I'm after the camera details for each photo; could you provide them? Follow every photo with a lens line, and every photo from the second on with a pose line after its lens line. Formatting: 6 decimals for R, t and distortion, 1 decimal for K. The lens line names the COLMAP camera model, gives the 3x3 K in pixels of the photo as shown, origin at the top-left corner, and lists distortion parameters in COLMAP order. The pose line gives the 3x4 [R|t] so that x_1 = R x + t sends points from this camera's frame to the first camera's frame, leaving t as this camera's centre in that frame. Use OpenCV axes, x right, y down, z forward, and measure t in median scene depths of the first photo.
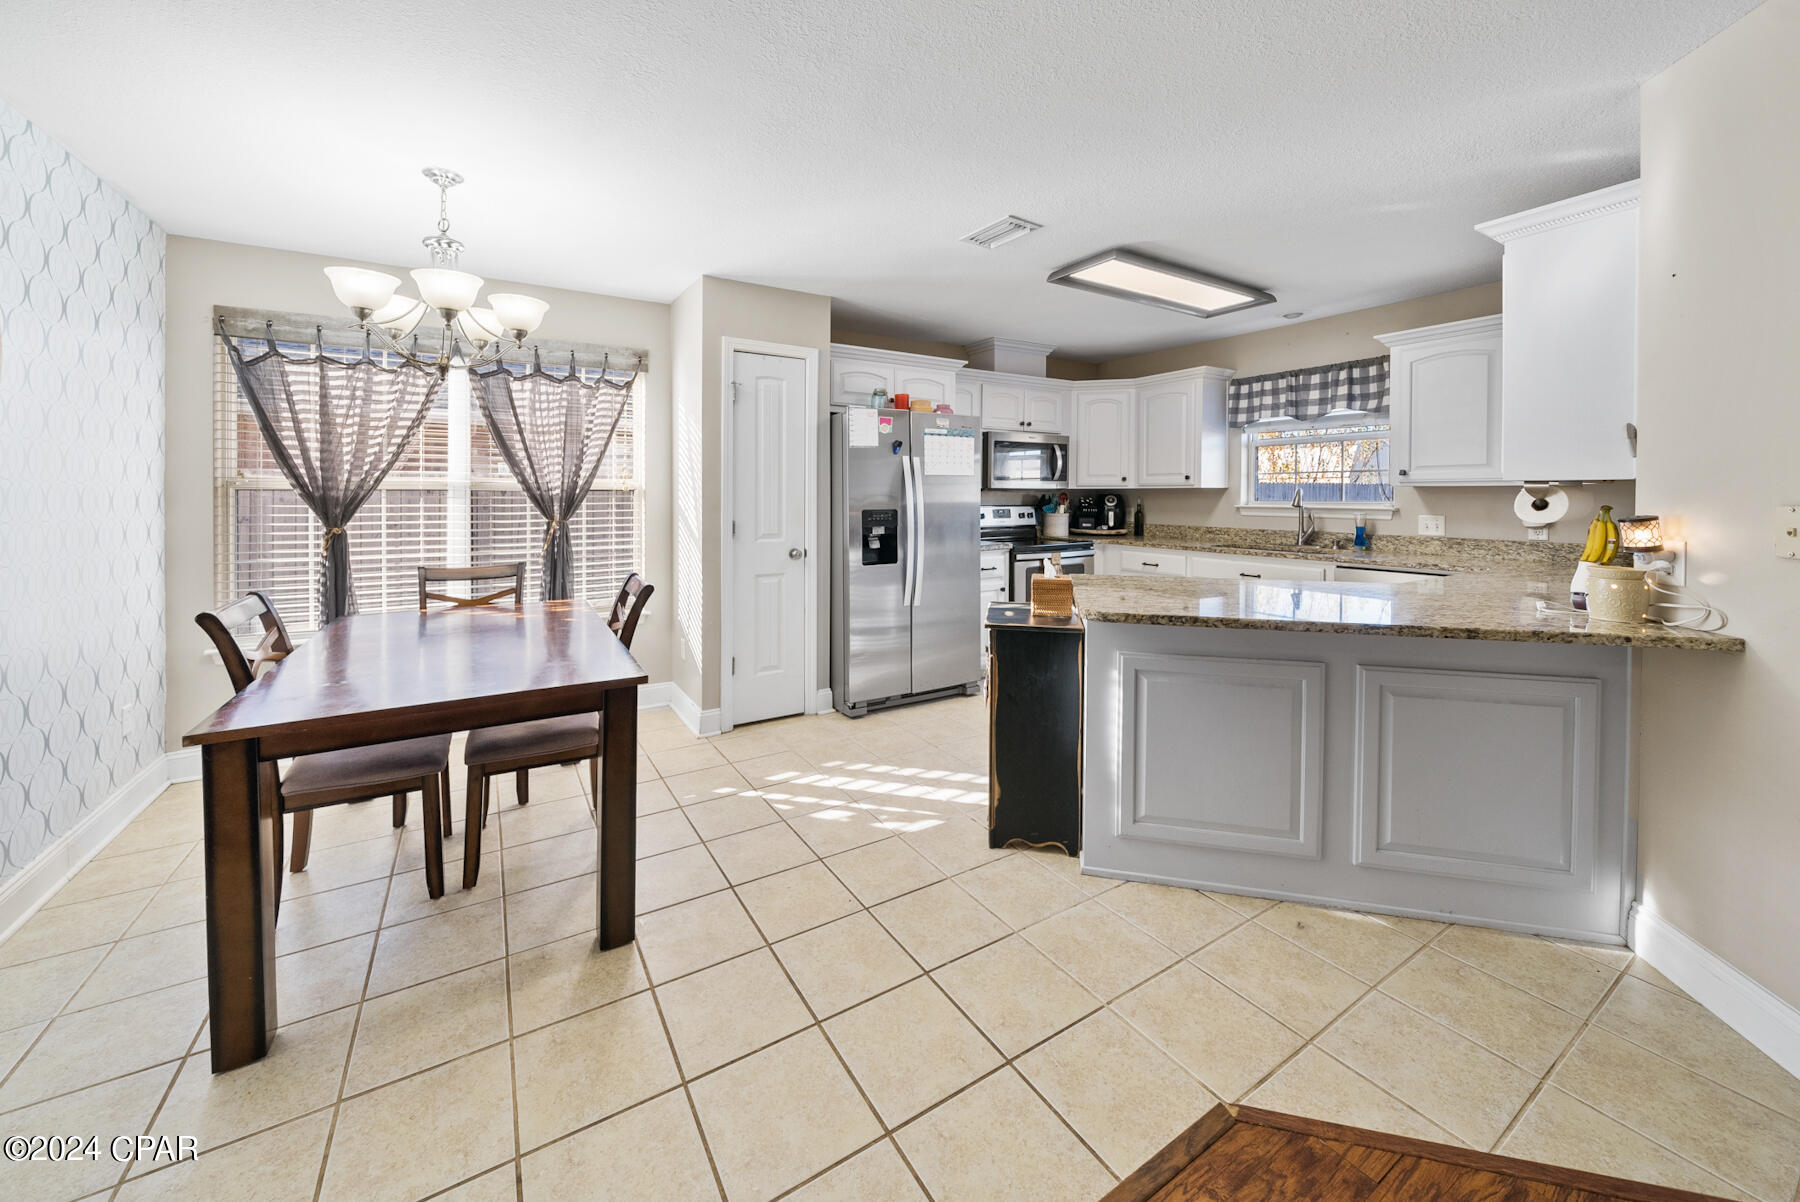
lens RADIAL K [[622.8, 0, 897.3], [0, 622.8, 497.4], [0, 0, 1]] dist [-0.001391, -0.000131]
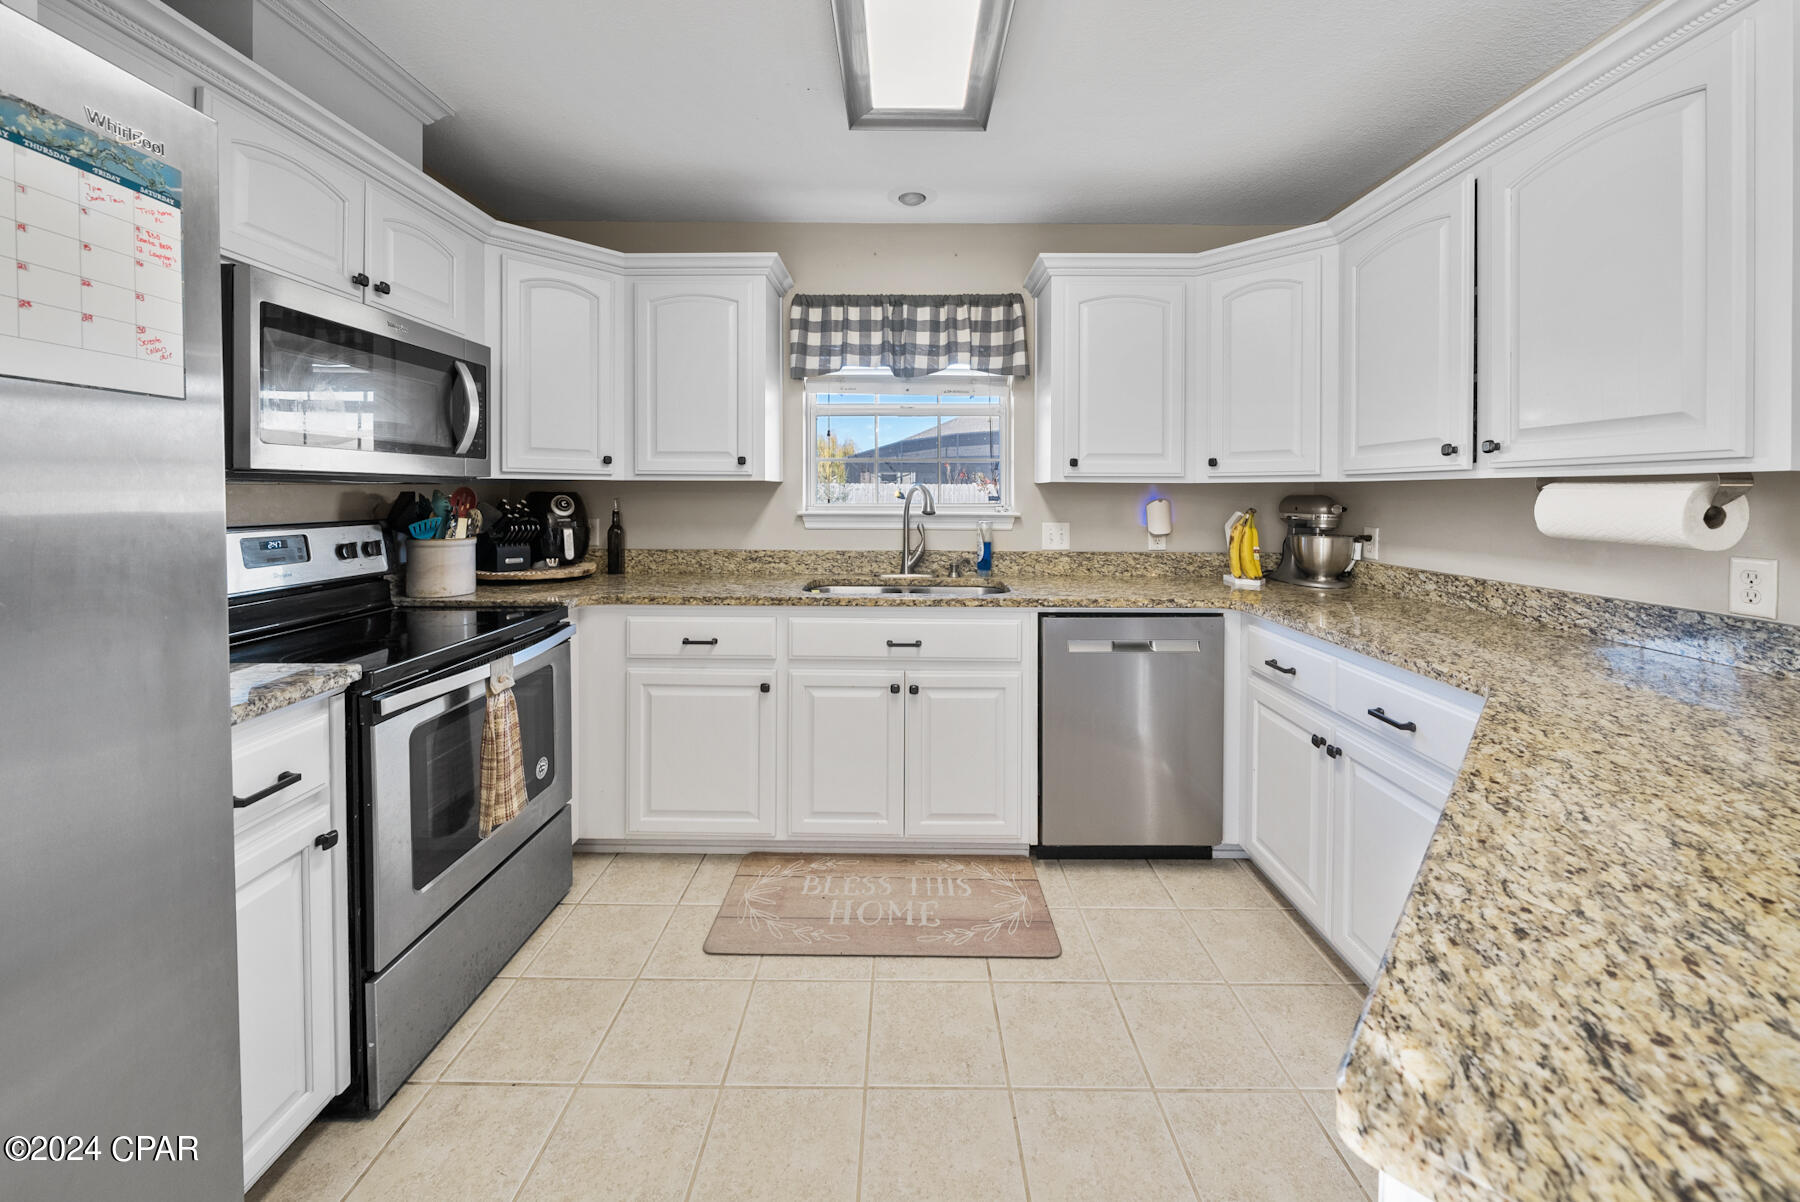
lens RADIAL K [[700.5, 0, 899.4], [0, 700.5, 501.6], [0, 0, 1]] dist [-0.000347, -0.000079]
pose [[0.565610, -0.008390, 0.824630, 0.057847], [-0.000545, 0.999944, 0.010547, -0.003933], [-0.824672, -0.006415, 0.565574, 0.597824]]
